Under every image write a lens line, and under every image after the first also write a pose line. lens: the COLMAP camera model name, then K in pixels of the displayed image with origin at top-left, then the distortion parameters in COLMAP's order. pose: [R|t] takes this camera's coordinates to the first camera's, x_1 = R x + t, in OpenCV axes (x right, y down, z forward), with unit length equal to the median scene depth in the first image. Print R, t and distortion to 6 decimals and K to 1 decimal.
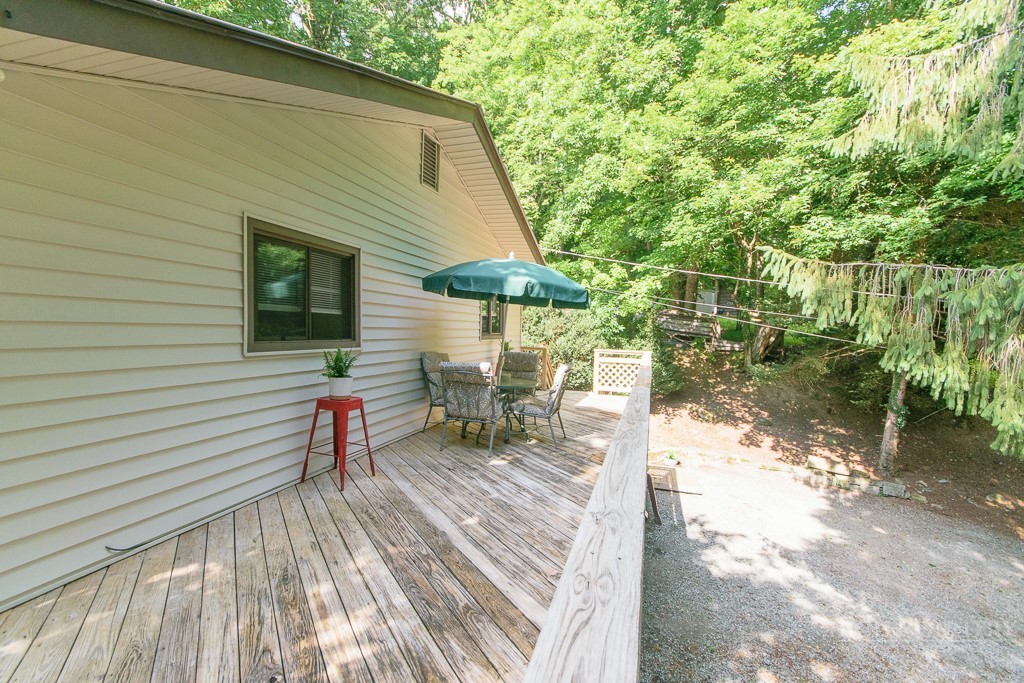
lens RADIAL K [[454.4, 0, 512.0], [0, 454.4, 341.5], [0, 0, 1]] dist [0.009722, -0.001122]
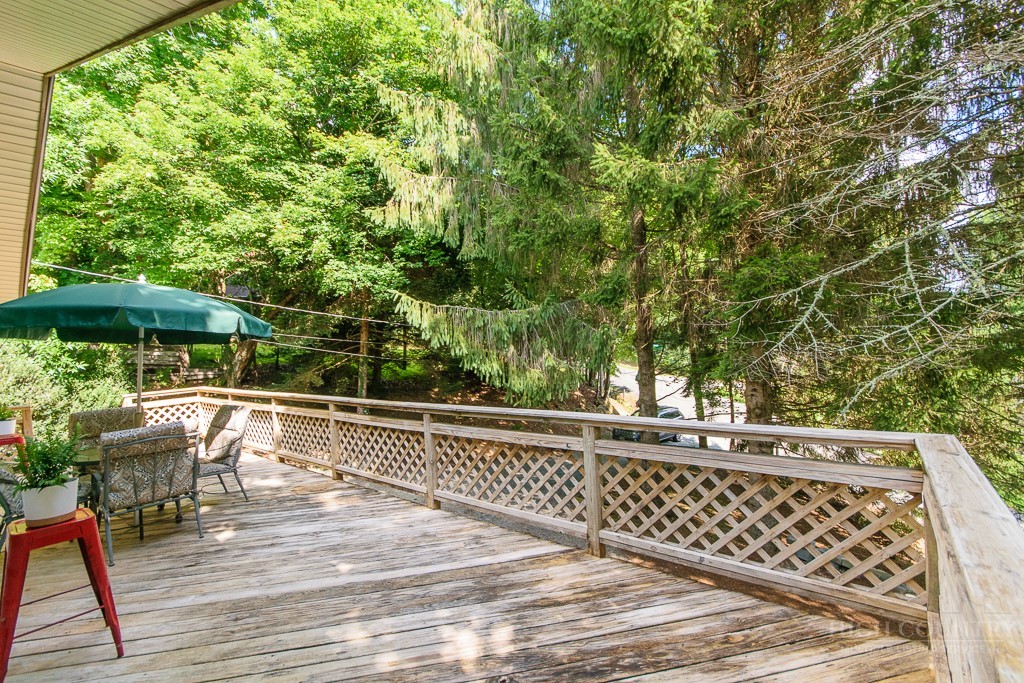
lens RADIAL K [[454.4, 0, 512.0], [0, 454.4, 341.5], [0, 0, 1]] dist [0.009722, -0.001122]
pose [[0.362743, -0.050912, 0.930497, -0.566885], [0.094841, 0.995339, 0.017487, -0.045500], [-0.927050, 0.081906, 0.365881, 0.184022]]
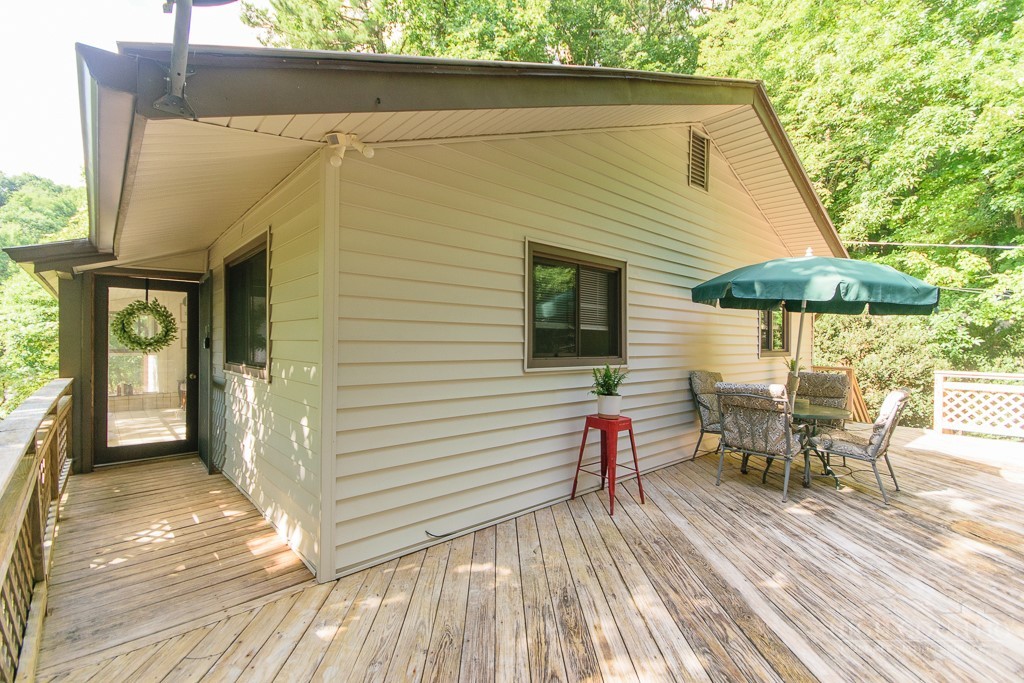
lens RADIAL K [[465.4, 0, 512.0], [0, 465.4, 341.5], [0, 0, 1]] dist [0.002456, -0.000257]
pose [[0.862034, -0.016416, -0.506584, -0.041622], [-0.003246, 0.999276, -0.037904, 0.001978], [0.506839, 0.034318, 0.861357, 0.032537]]
